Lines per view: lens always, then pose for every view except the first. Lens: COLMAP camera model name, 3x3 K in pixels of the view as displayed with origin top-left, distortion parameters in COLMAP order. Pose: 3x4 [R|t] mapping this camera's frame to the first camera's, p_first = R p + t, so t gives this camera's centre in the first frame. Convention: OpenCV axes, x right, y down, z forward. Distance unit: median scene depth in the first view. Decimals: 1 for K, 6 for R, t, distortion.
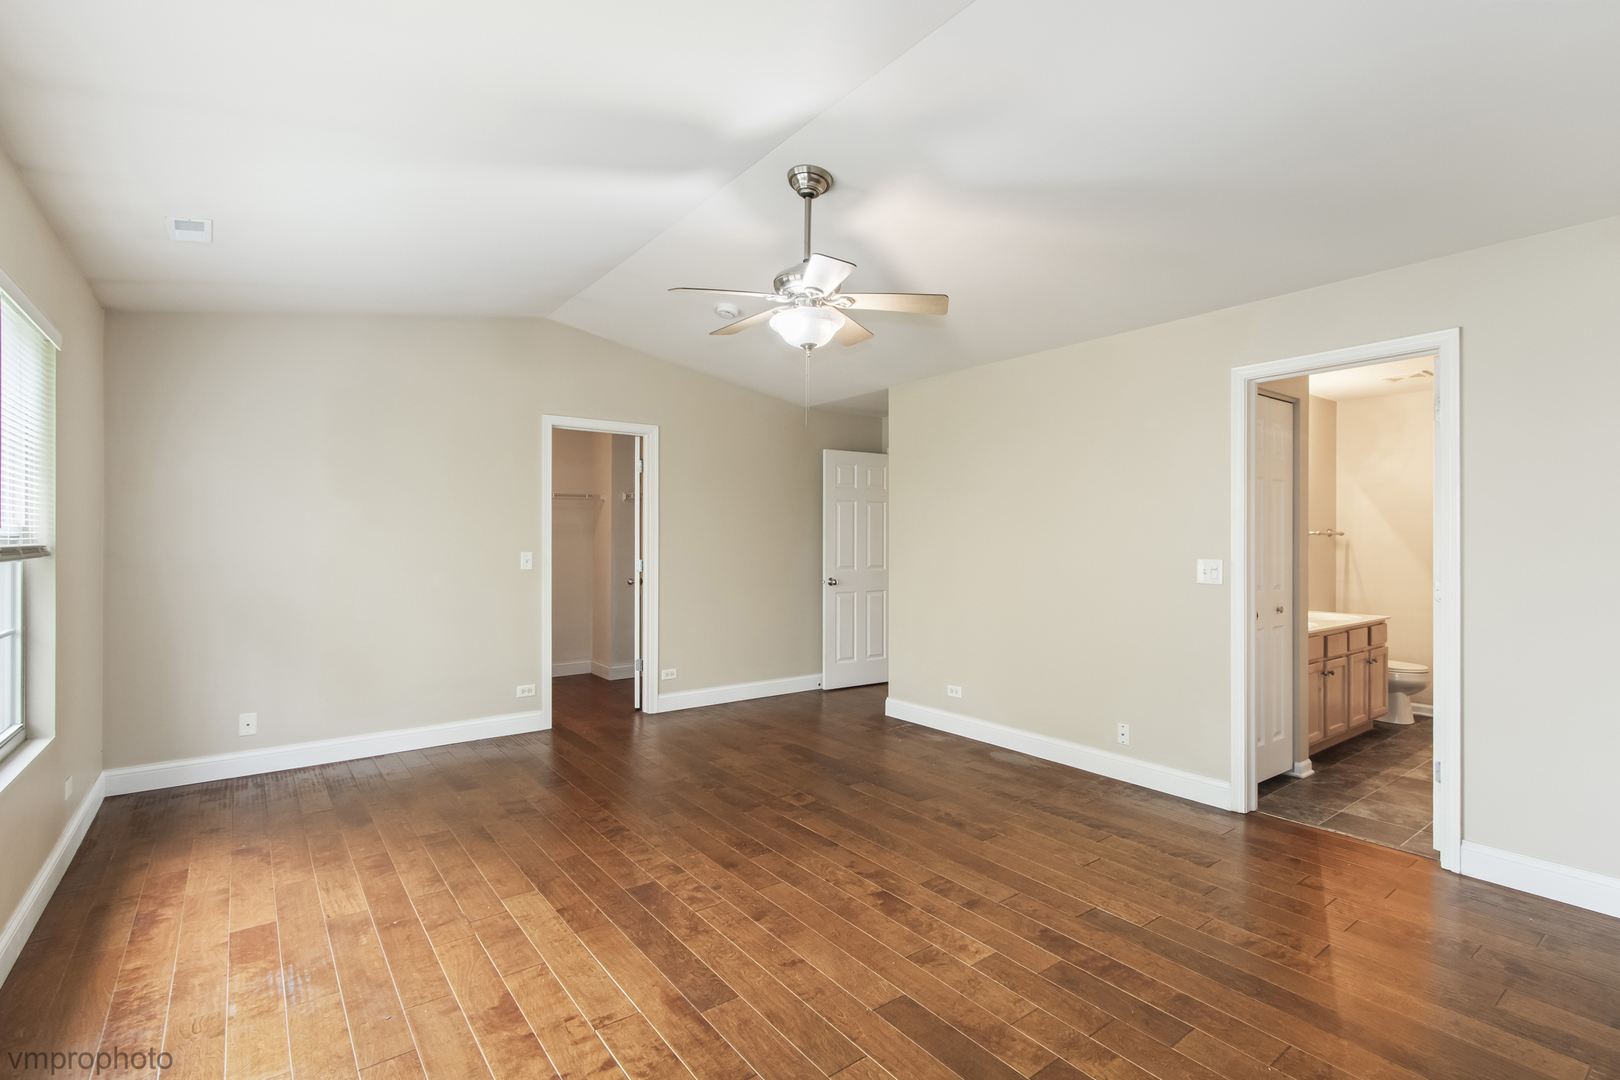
lens RADIAL K [[744.6, 0, 807.6], [0, 744.6, 541.8], [0, 0, 1]] dist [0.003584, 0.000466]
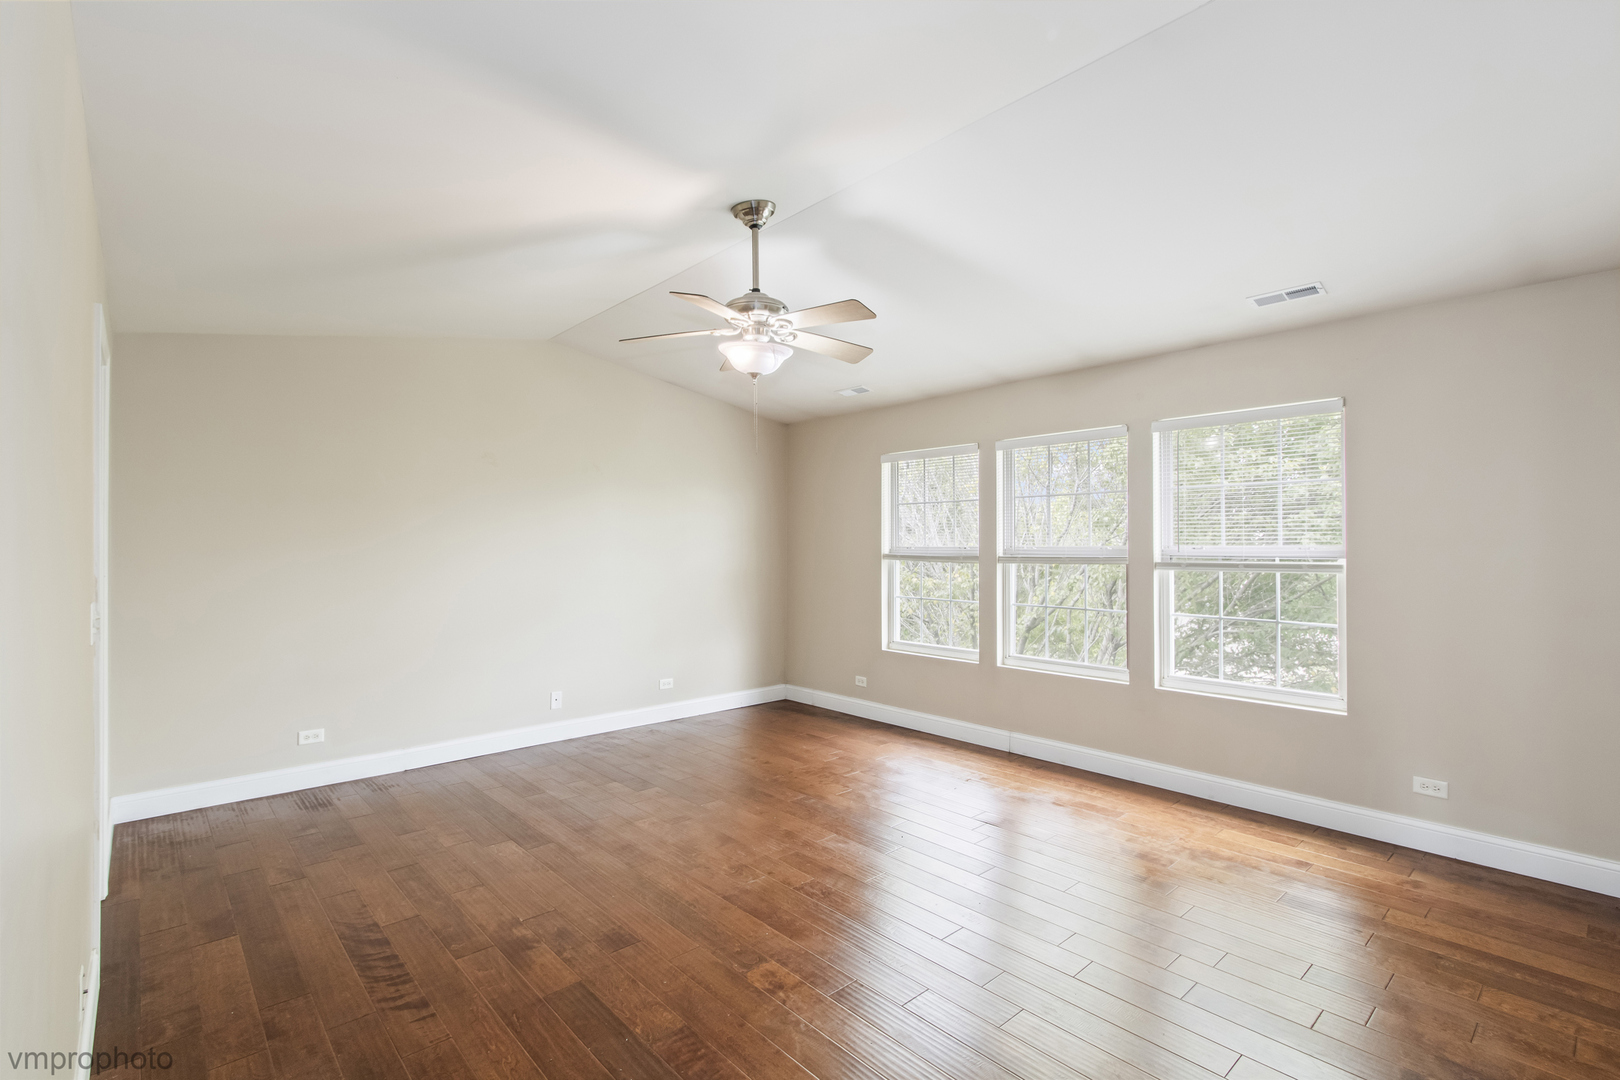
lens RADIAL K [[744.6, 0, 805.8], [0, 744.6, 539.3], [0, 0, 1]] dist [0.003584, 0.000466]
pose [[-0.996188, -0.002172, -0.087203, 0.022921], [-0.002481, 0.999991, 0.003436, -0.043009], [0.087195, 0.003639, -0.996185, 2.249733]]
